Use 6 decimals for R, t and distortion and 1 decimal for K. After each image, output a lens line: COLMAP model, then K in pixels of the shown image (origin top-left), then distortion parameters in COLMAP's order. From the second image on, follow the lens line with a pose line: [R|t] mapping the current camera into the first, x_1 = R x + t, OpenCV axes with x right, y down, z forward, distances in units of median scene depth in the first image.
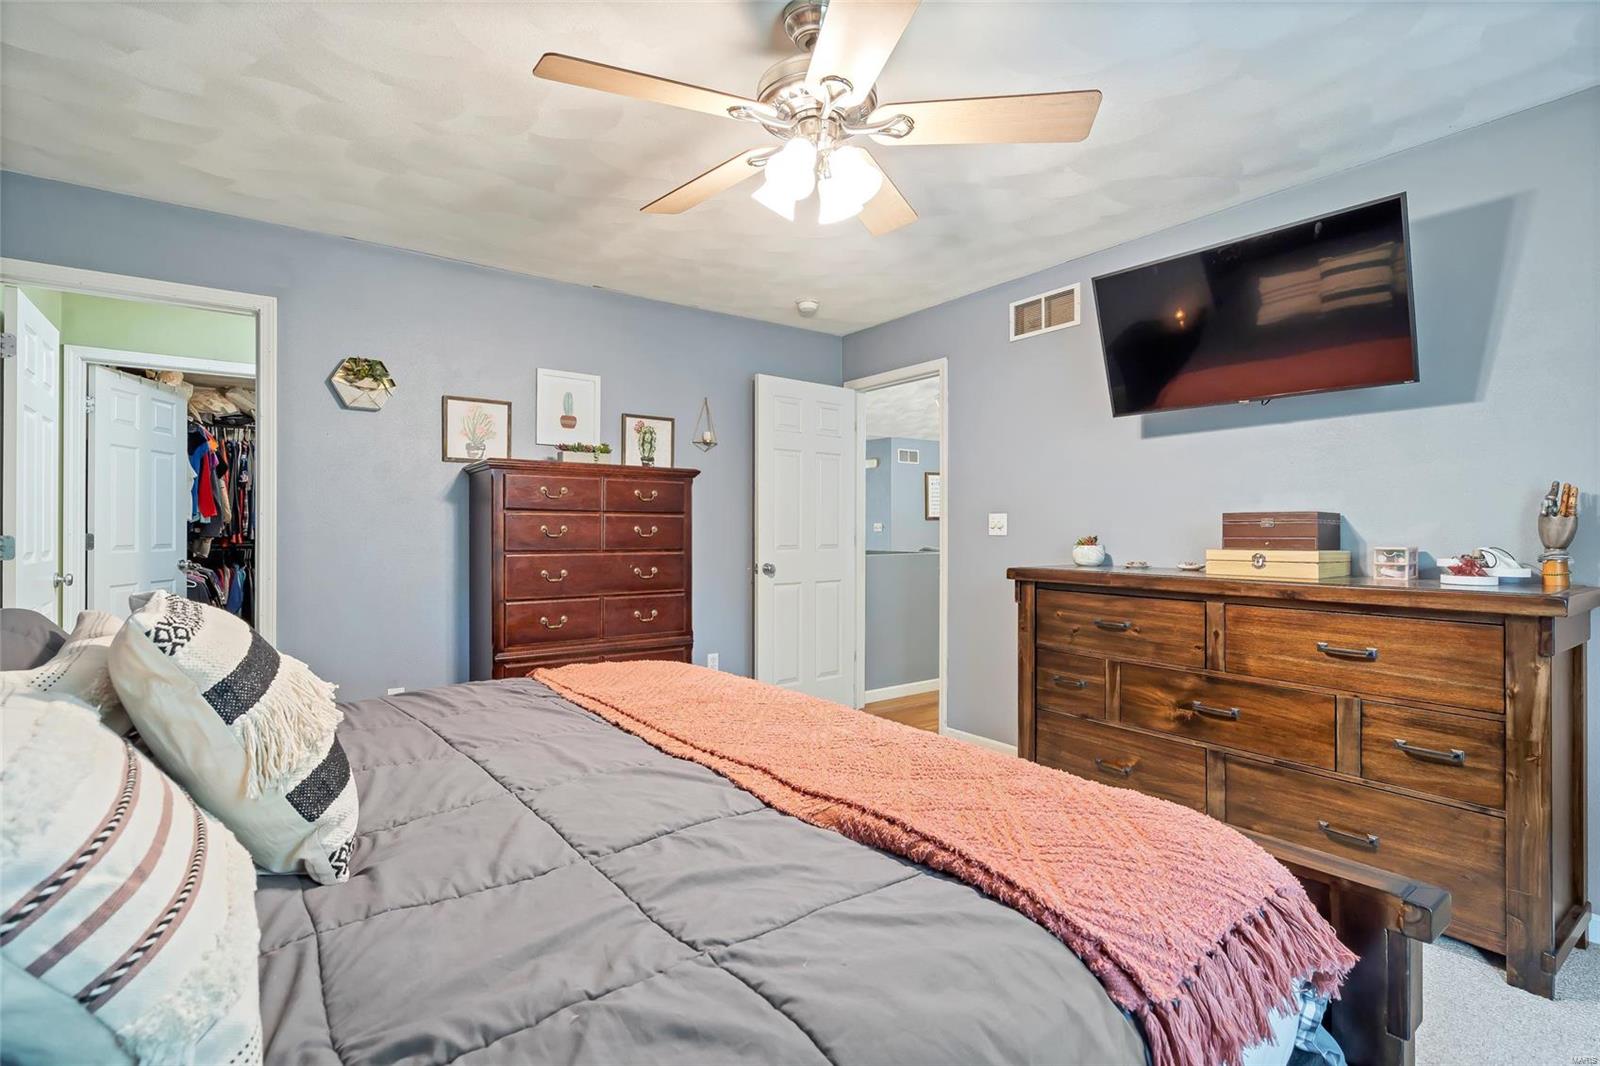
lens RADIAL K [[738.1, 0, 793.7], [0, 738.1, 533.6], [0, 0, 1]] dist [0.002171, 0.000873]
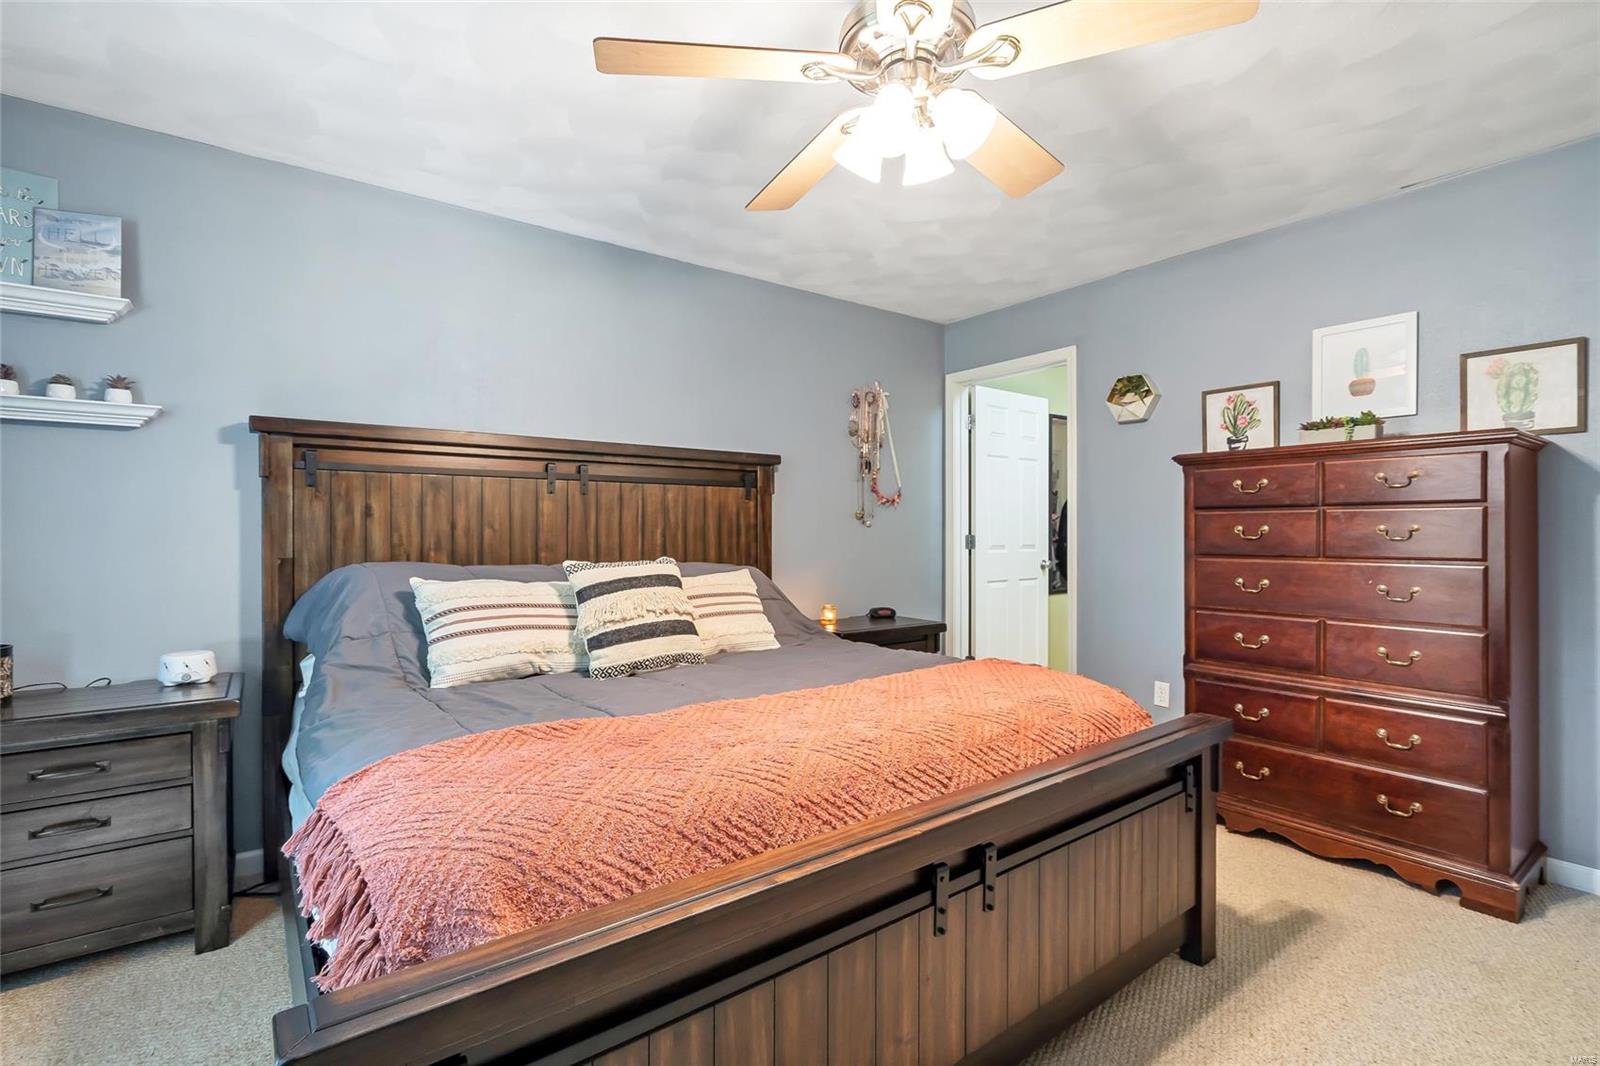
lens RADIAL K [[738.1, 0, 793.7], [0, 738.1, 533.6], [0, 0, 1]] dist [0.002171, 0.000873]
pose [[0.014448, 0.004909, -0.999884, 0.478543], [-0.001647, 0.999987, 0.004886, -0.005826], [0.999894, 0.001577, 0.014456, 0.448992]]
